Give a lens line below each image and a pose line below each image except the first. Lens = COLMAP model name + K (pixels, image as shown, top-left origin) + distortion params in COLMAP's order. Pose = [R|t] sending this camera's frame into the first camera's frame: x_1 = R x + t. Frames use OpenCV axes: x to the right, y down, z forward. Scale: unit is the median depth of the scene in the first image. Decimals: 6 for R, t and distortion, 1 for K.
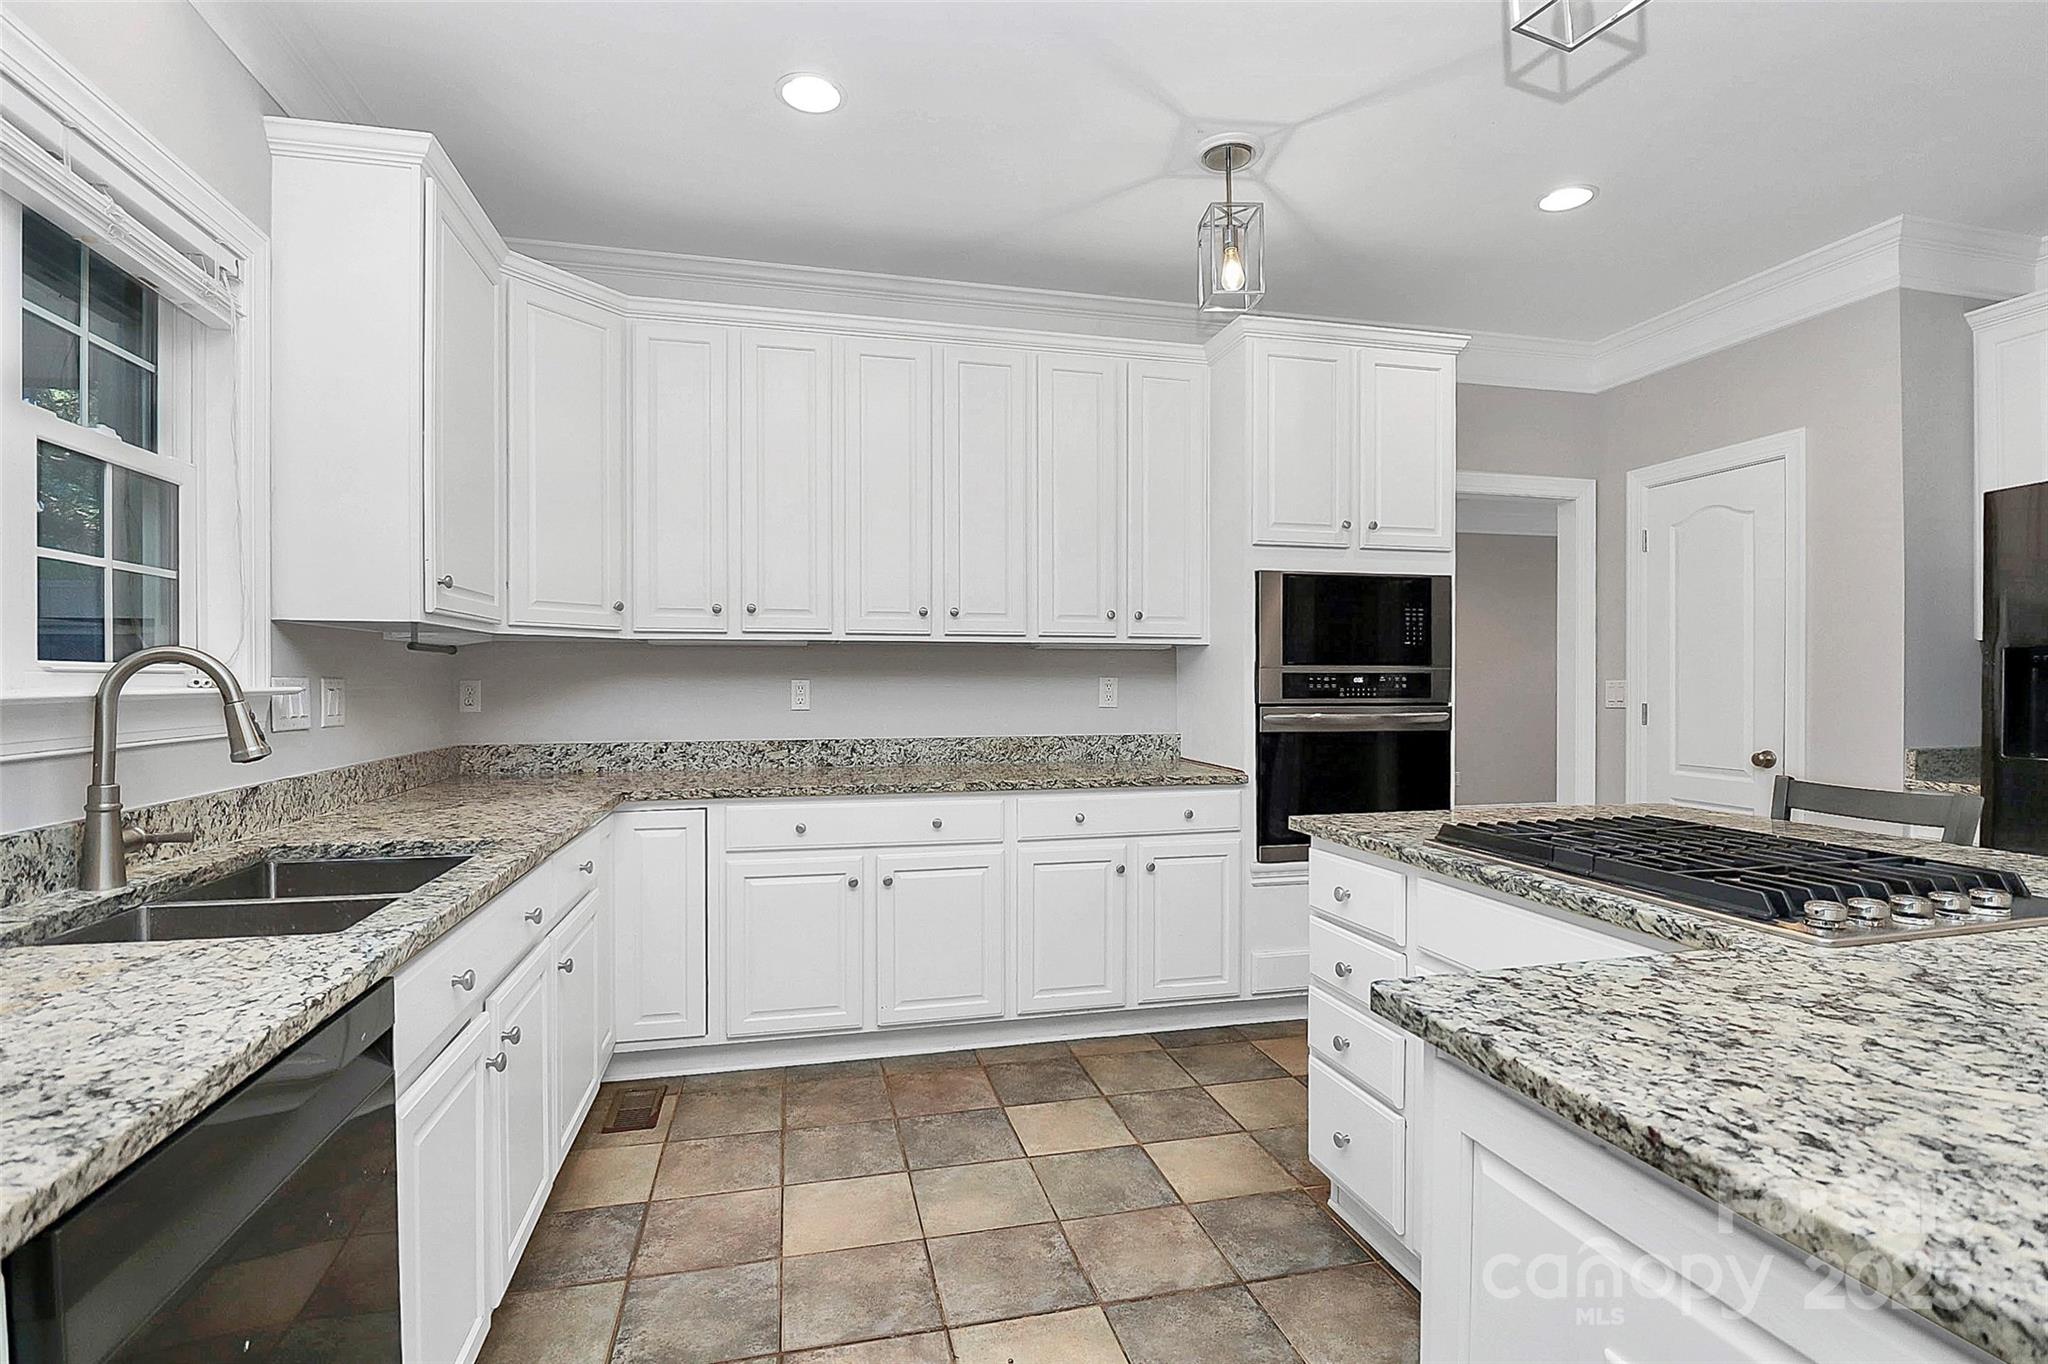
lens RADIAL K [[986.1, 0, 1024.0], [0, 986.1, 682.0], [0, 0, 1]] dist [0.002186, -0.014005]
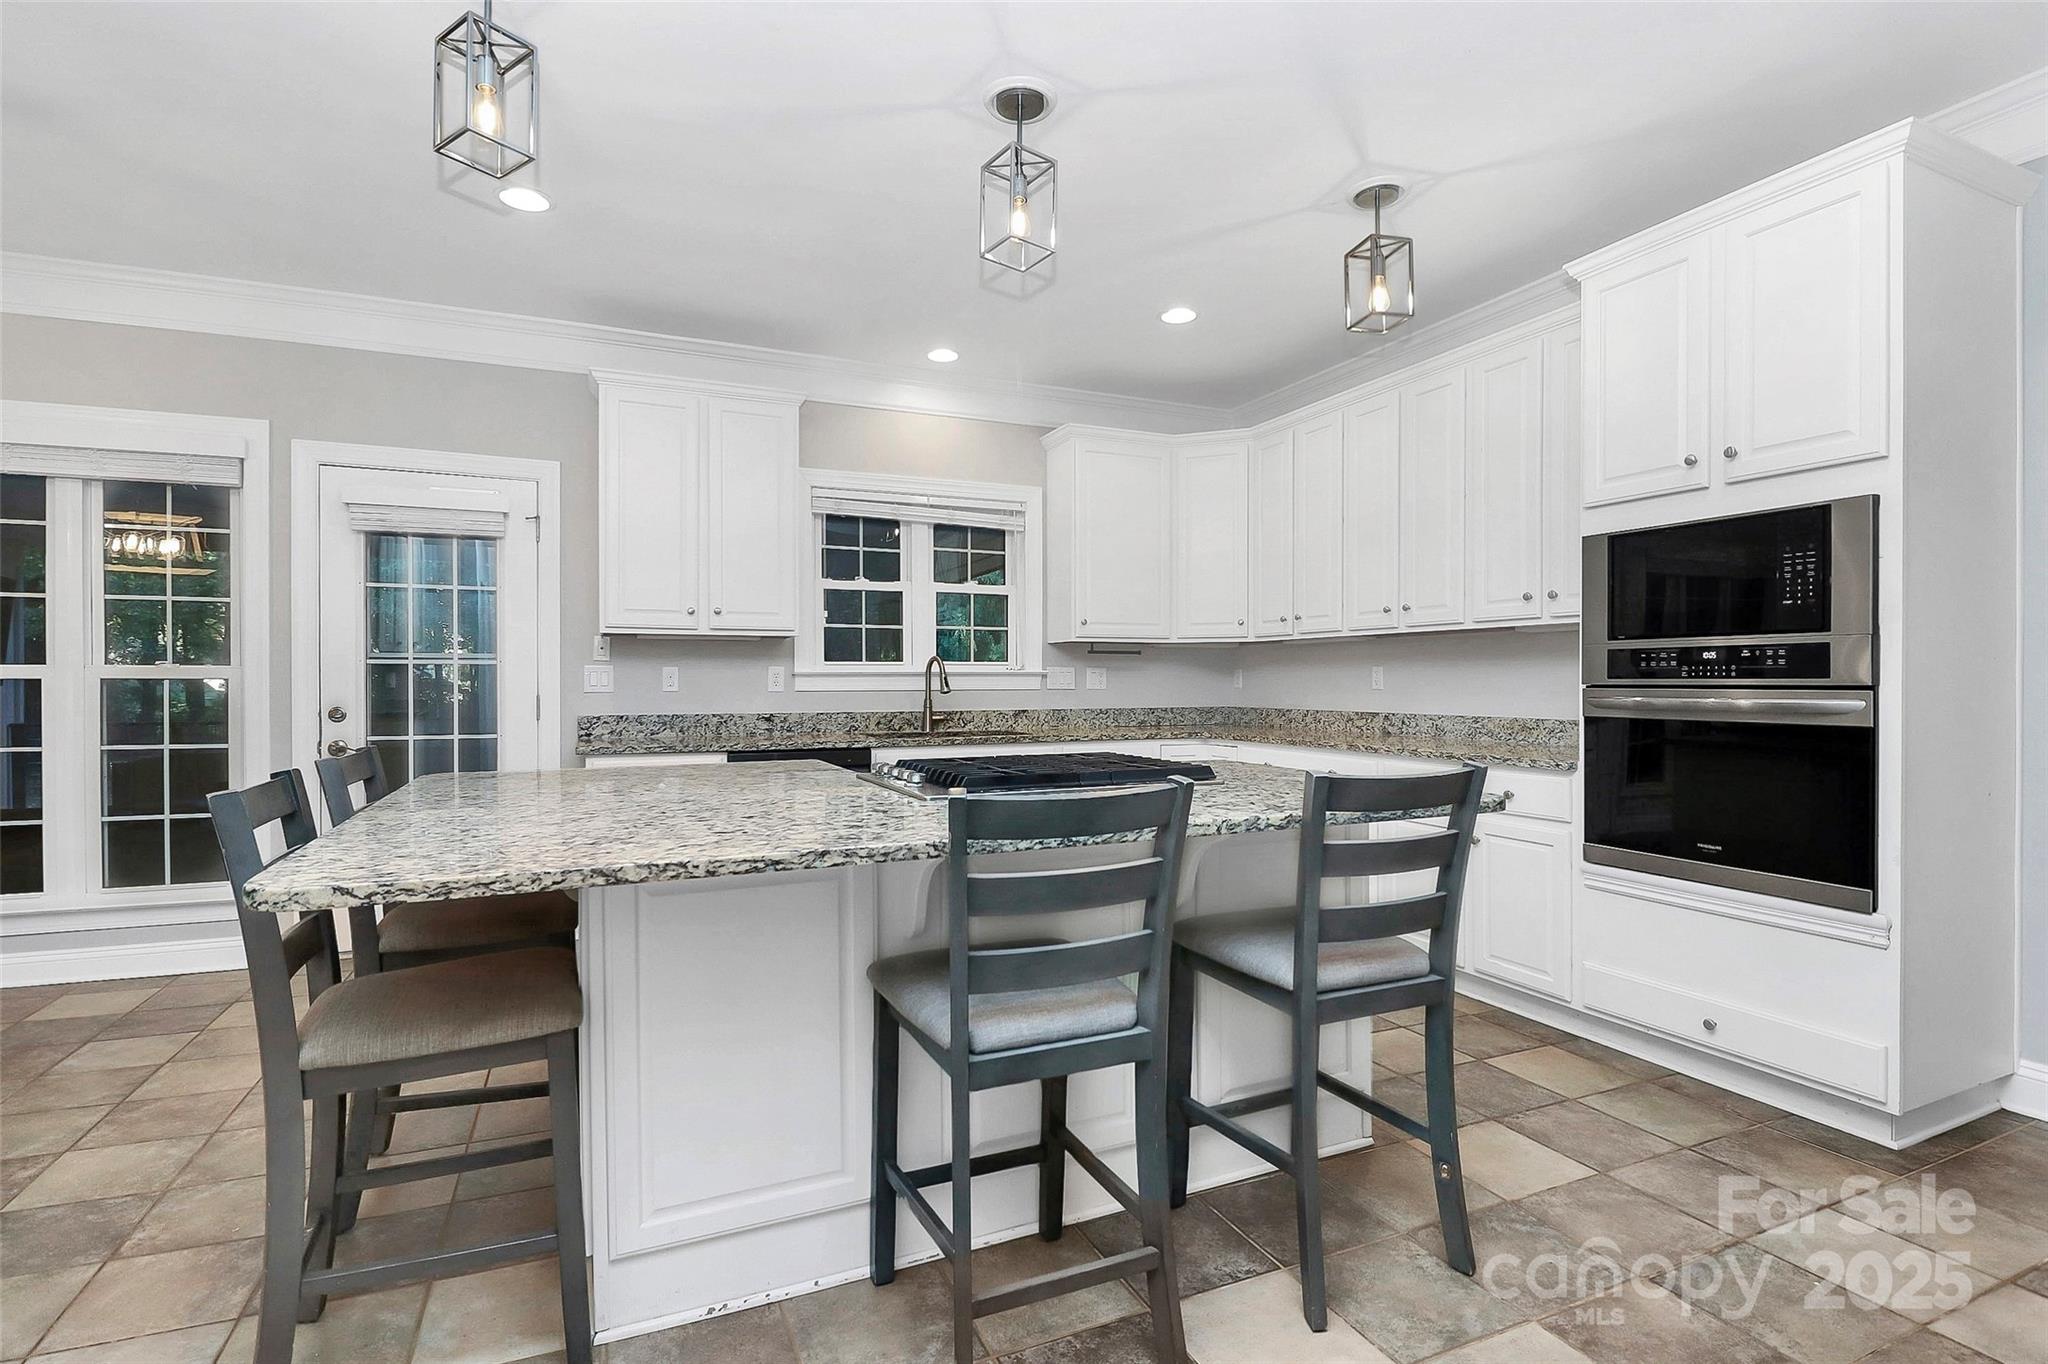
lens RADIAL K [[965.9, 0, 1024.9], [0, 965.9, 699.4], [0, 0, 1]] dist [0.001536, -0.016247]
pose [[0.174130, 0.018411, -0.984551, 1.080706], [-0.000334, 0.999826, 0.018637, 0.020370], [0.984723, -0.002916, 0.174106, 0.363906]]
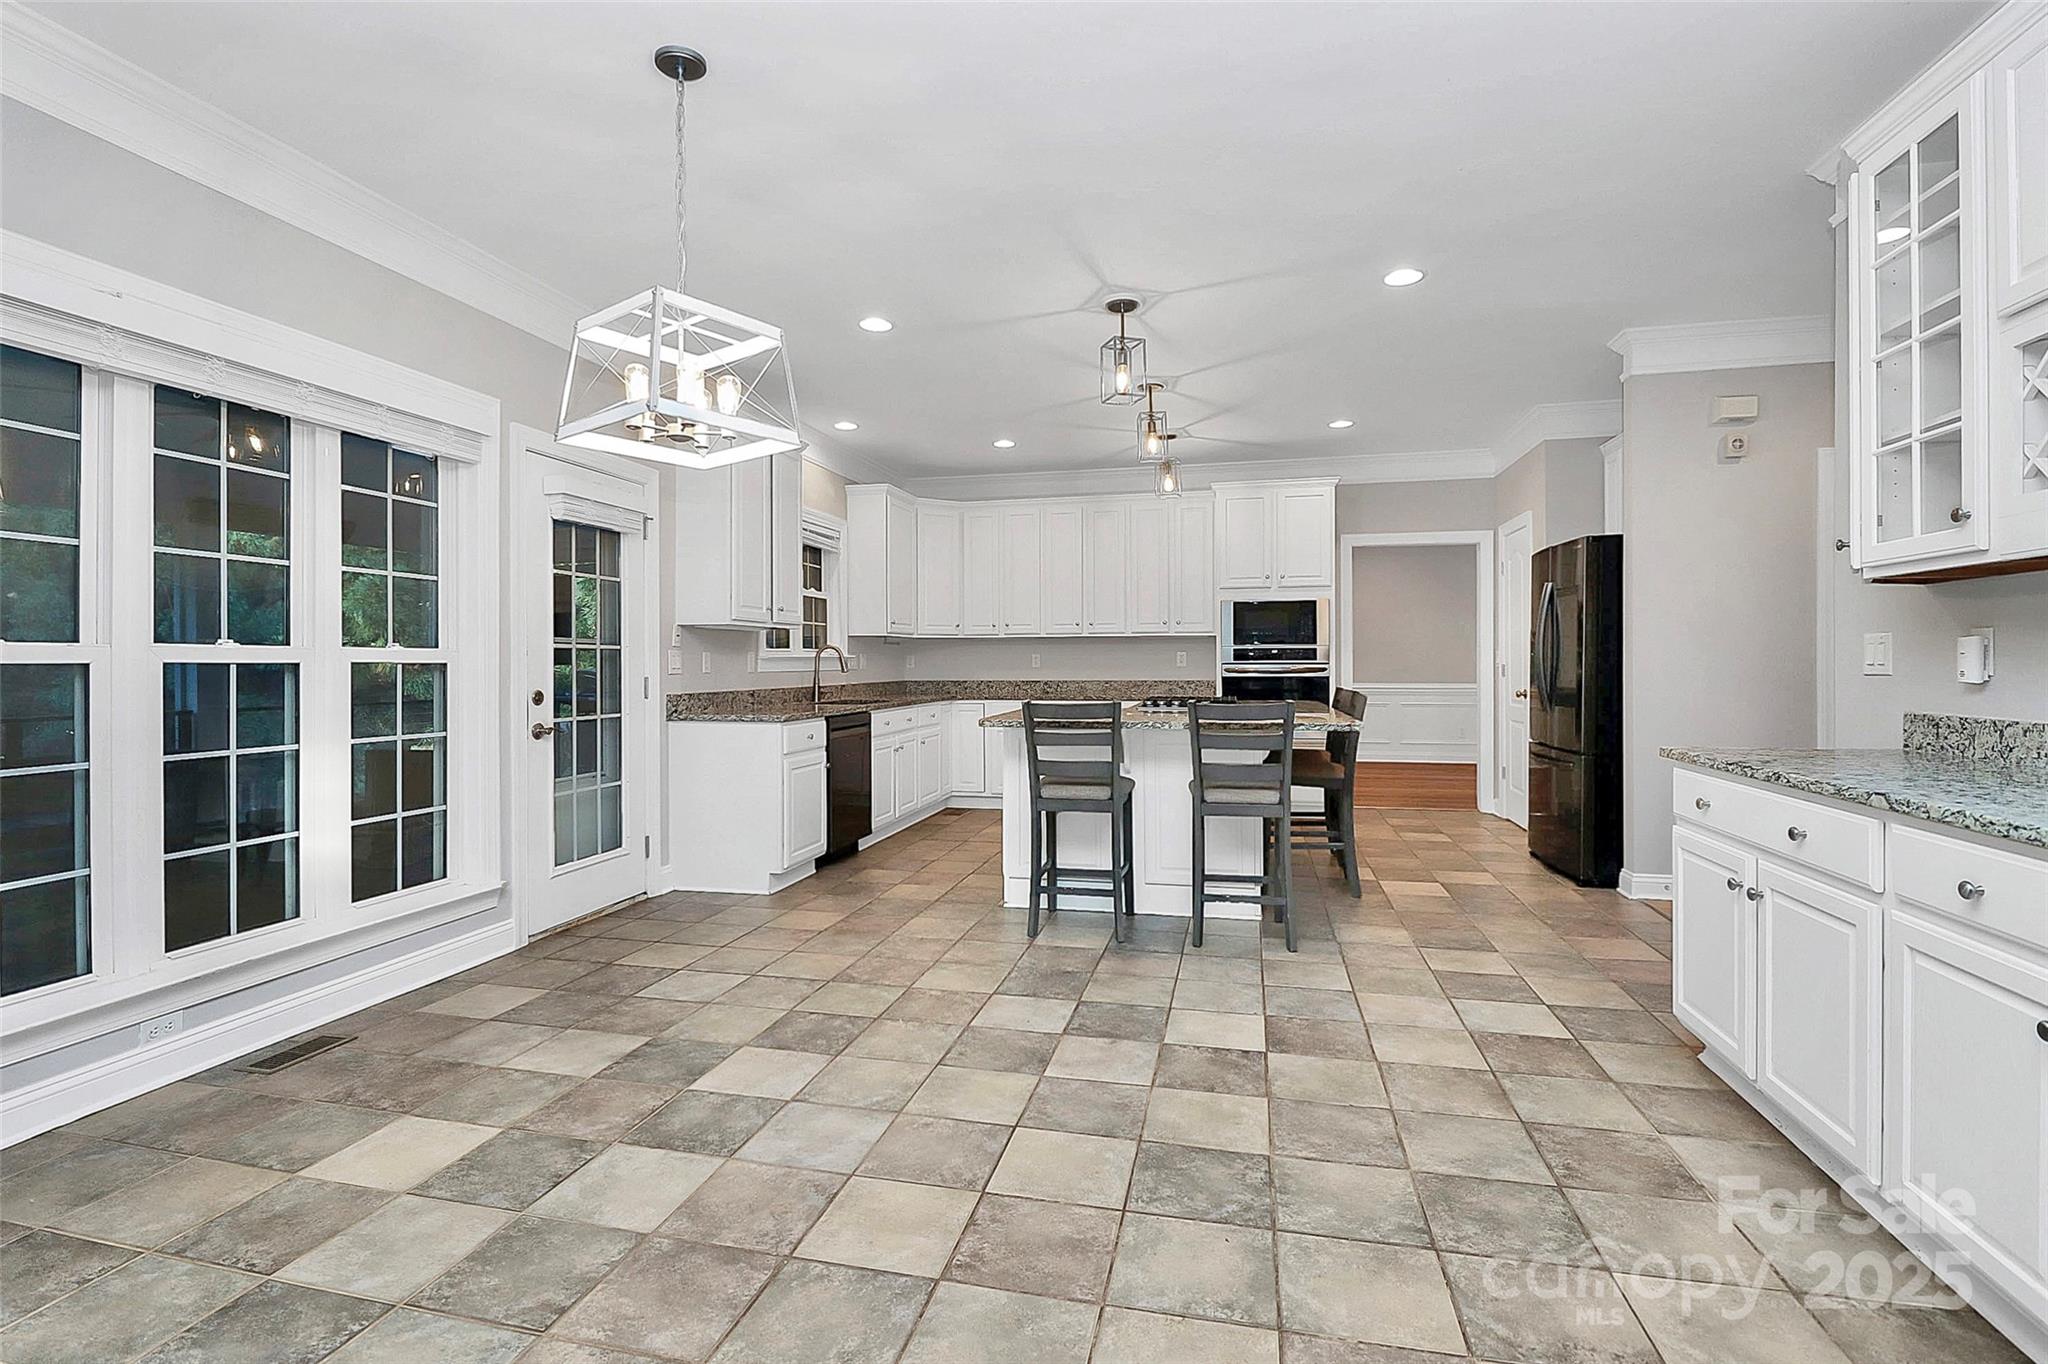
lens RADIAL K [[969.8, 0, 1018.5], [0, 969.8, 677.7], [0, 0, 1]] dist [0.002107, -0.012847]
pose [[0.893844, 0.002824, -0.448369, 0.836763], [0.004450, 0.999875, 0.015170, 0.020817], [0.448356, -0.015555, 0.893720, -1.146256]]
